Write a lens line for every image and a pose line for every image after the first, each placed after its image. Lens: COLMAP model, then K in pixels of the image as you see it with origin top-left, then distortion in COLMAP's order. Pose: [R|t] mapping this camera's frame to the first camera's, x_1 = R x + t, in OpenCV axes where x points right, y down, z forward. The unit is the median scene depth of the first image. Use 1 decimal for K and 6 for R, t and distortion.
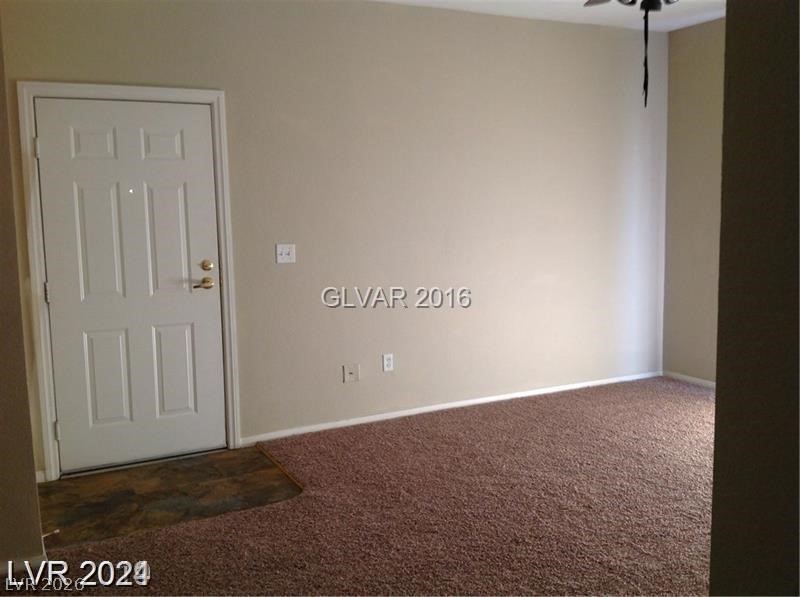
lens RADIAL K [[762.7, 0, 400.0], [0, 762.7, 298.5], [0, 0, 1]] dist [0.218037, -0.492021]
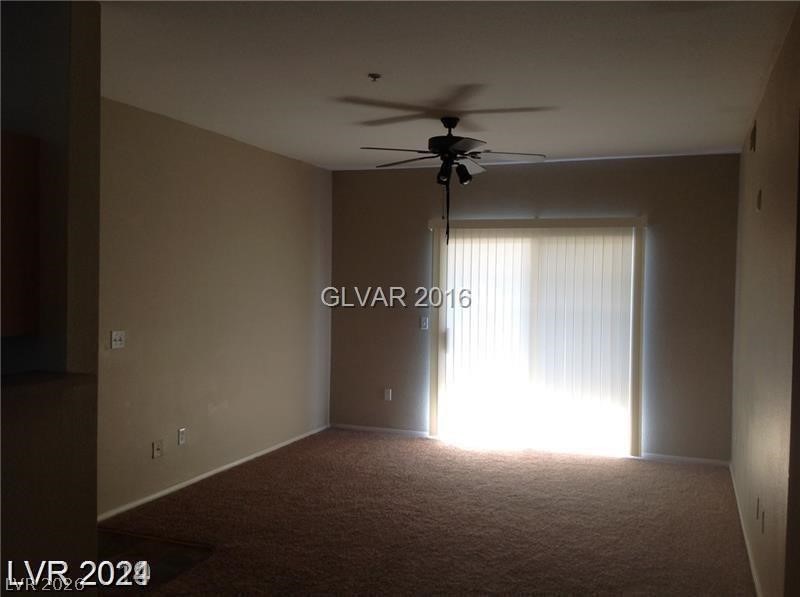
lens RADIAL K [[762.7, 0, 400.0], [0, 762.7, 298.5], [0, 0, 1]] dist [0.218037, -0.492021]
pose [[0.737237, 0.018823, 0.675372, -0.630374], [0.046883, 0.995777, -0.078931, -0.012681], [-0.674006, 0.089854, 0.733241, -0.059483]]
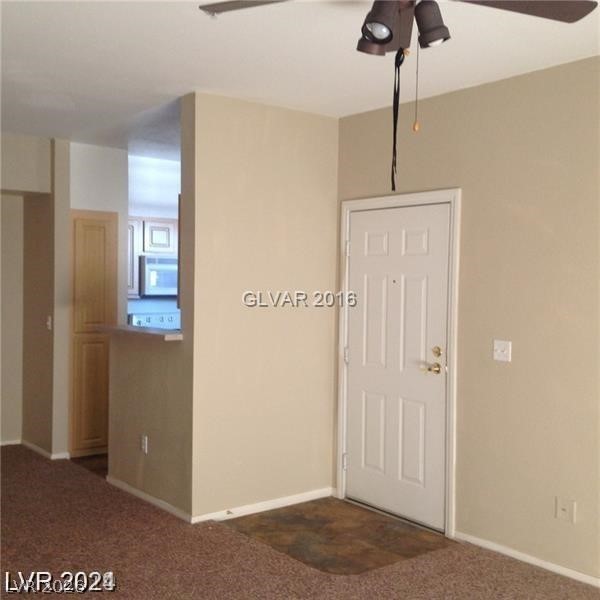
lens RADIAL K [[725.3, 0, 300.0], [0, 725.3, 300.0], [0, 0, 1]] dist [0.052209, 0.031203]
pose [[0.222658, 0.048349, -0.973697, 0.694217], [-0.148562, 0.988787, 0.015126, -0.102337], [0.963510, 0.141287, 0.227345, 0.596594]]
